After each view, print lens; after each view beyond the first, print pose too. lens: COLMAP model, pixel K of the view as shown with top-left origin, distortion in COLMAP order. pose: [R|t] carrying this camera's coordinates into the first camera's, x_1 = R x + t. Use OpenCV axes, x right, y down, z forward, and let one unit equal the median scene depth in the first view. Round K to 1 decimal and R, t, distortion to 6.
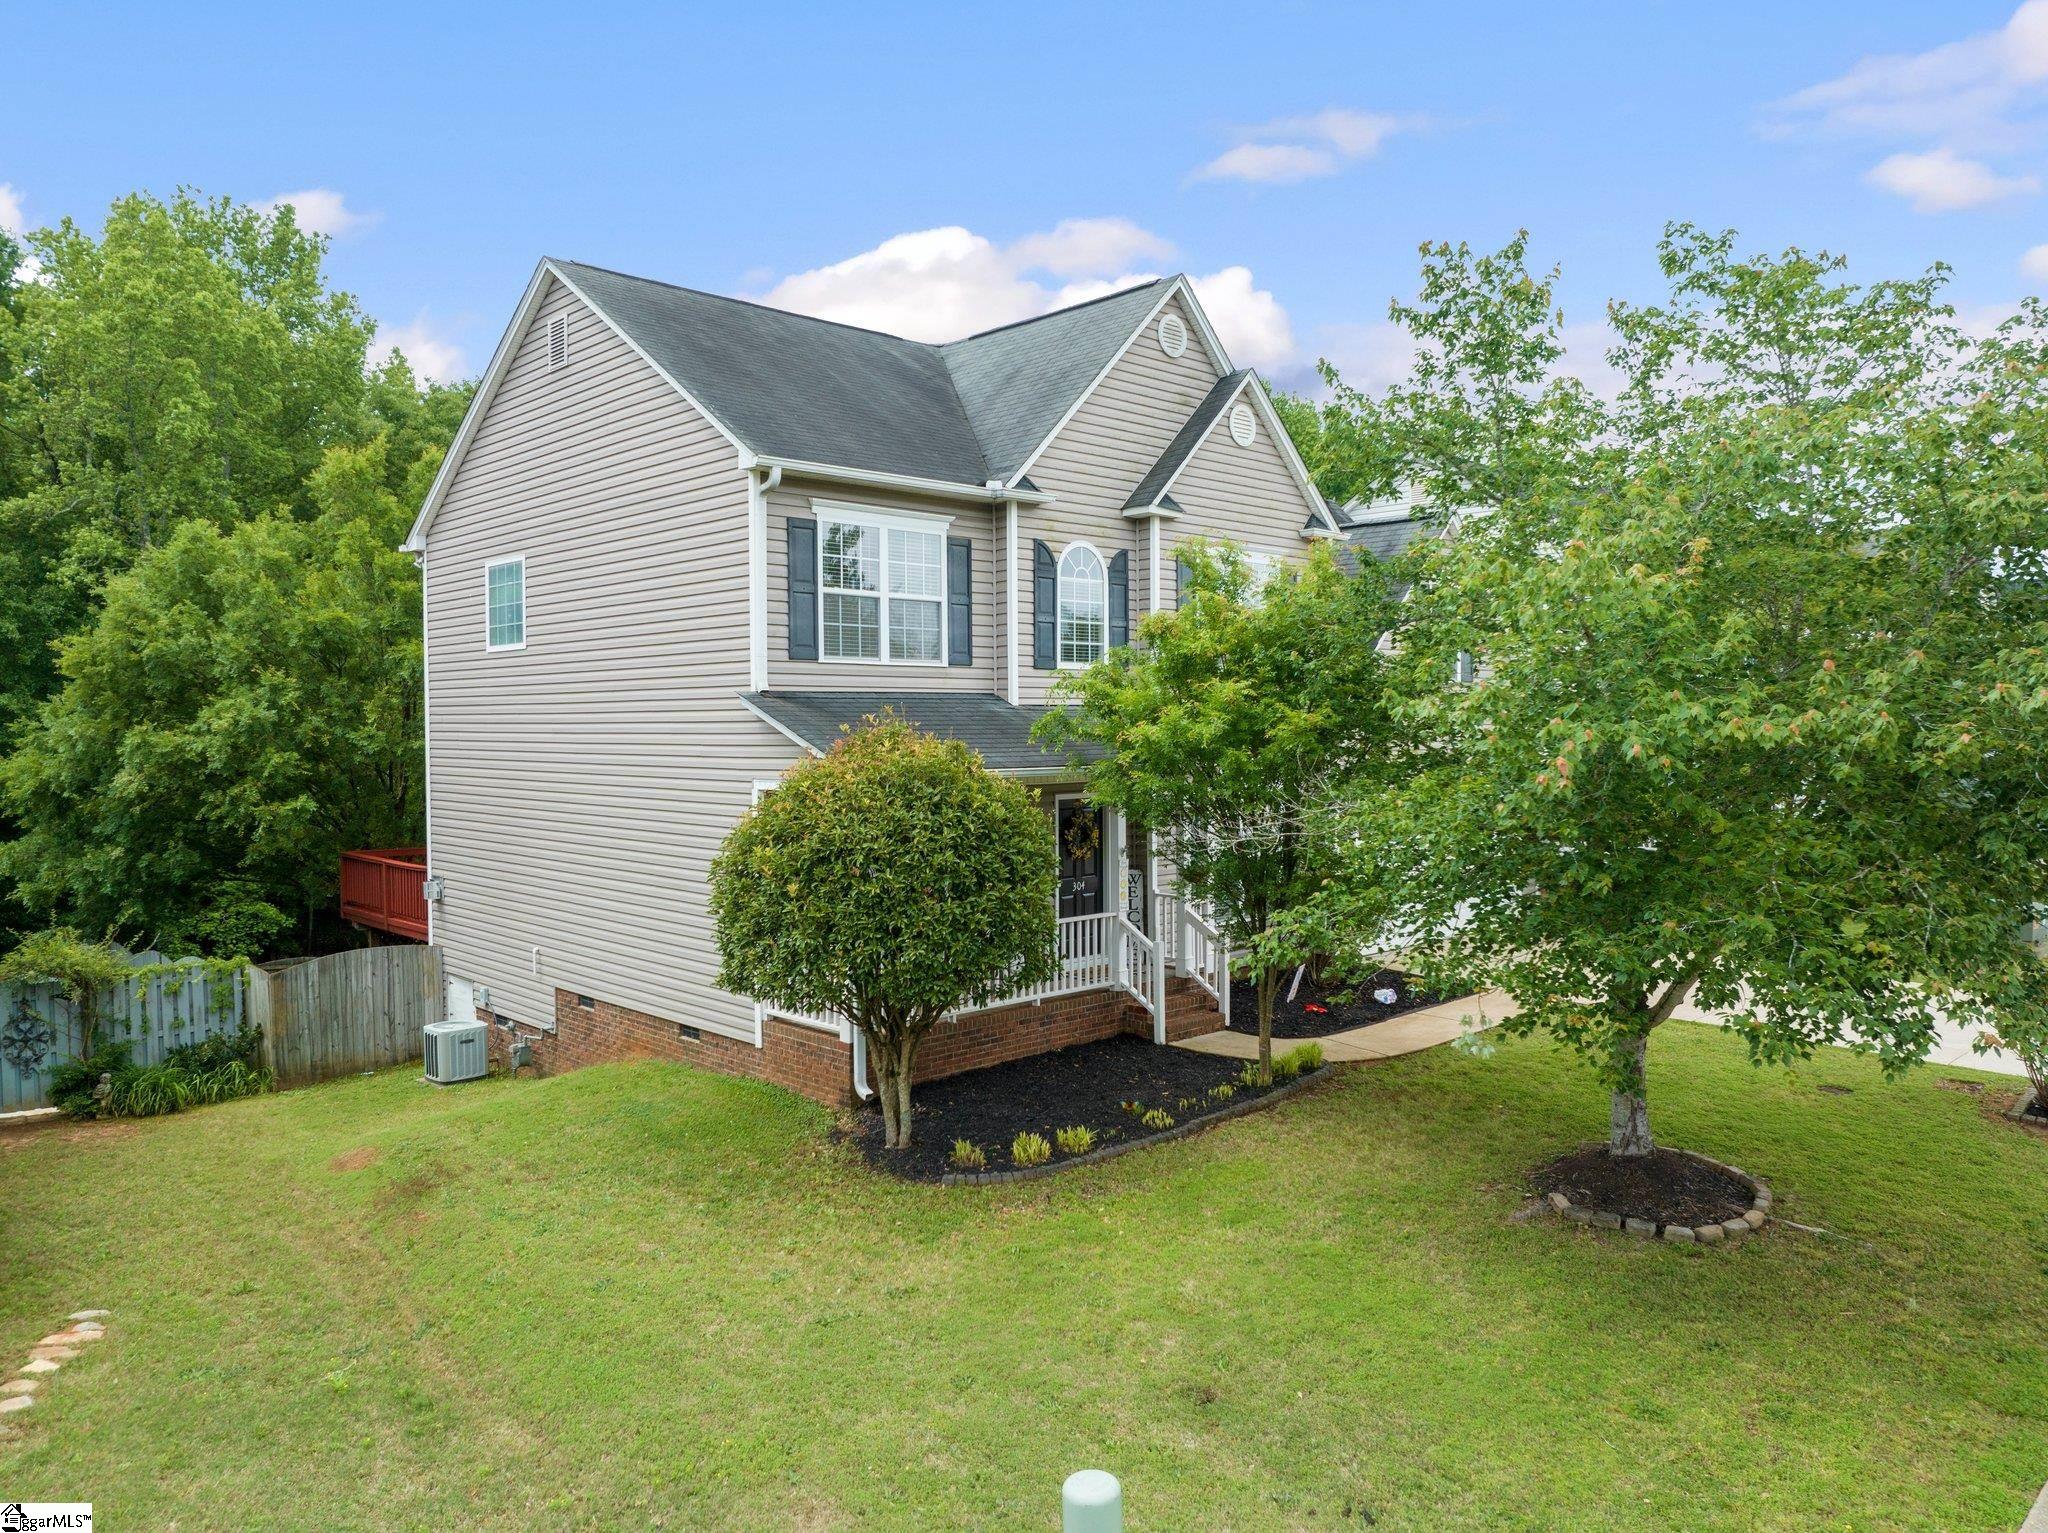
lens RADIAL K [[1435.2, 0, 1024.0], [0, 1435.2, 766.5], [0, 0, 1]] dist [-0.035317, -0.001337]
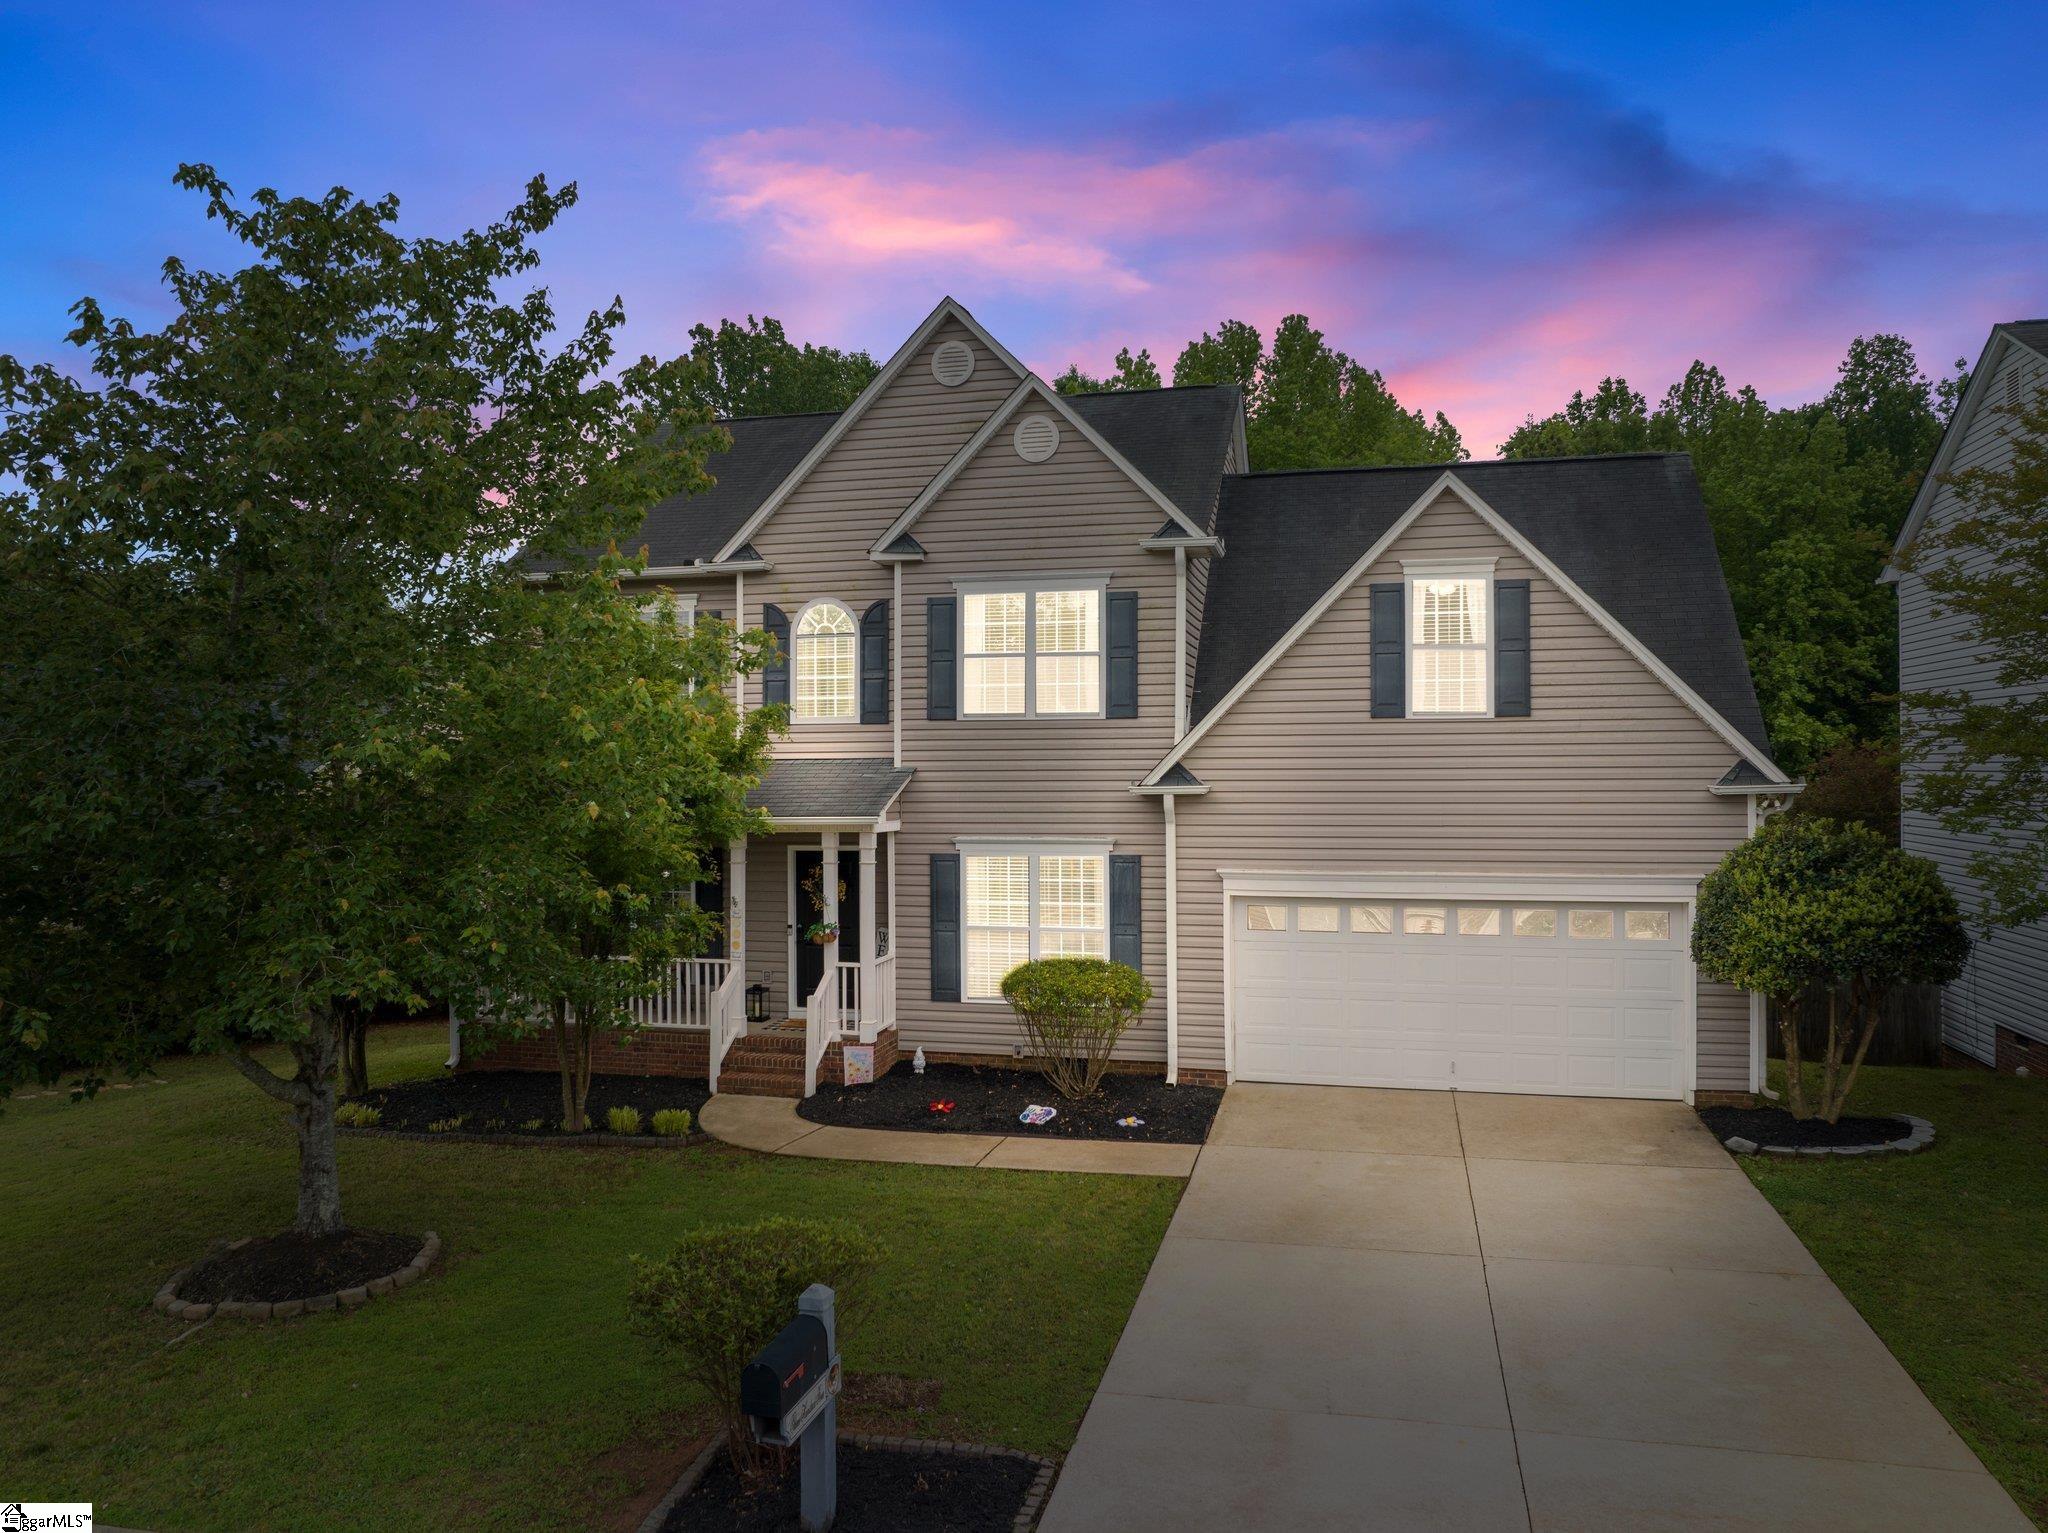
lens RADIAL K [[1286.9, 0, 1024.4], [0, 1286.9, 795.7], [0, 0, 1]] dist [-0.024723, -0.000179]
pose [[0.562499, -0.002053, -0.826796, 0.912110], [-0.026236, 0.999449, -0.020331, 0.002207], [0.826382, 0.033128, 0.562135, 0.610004]]
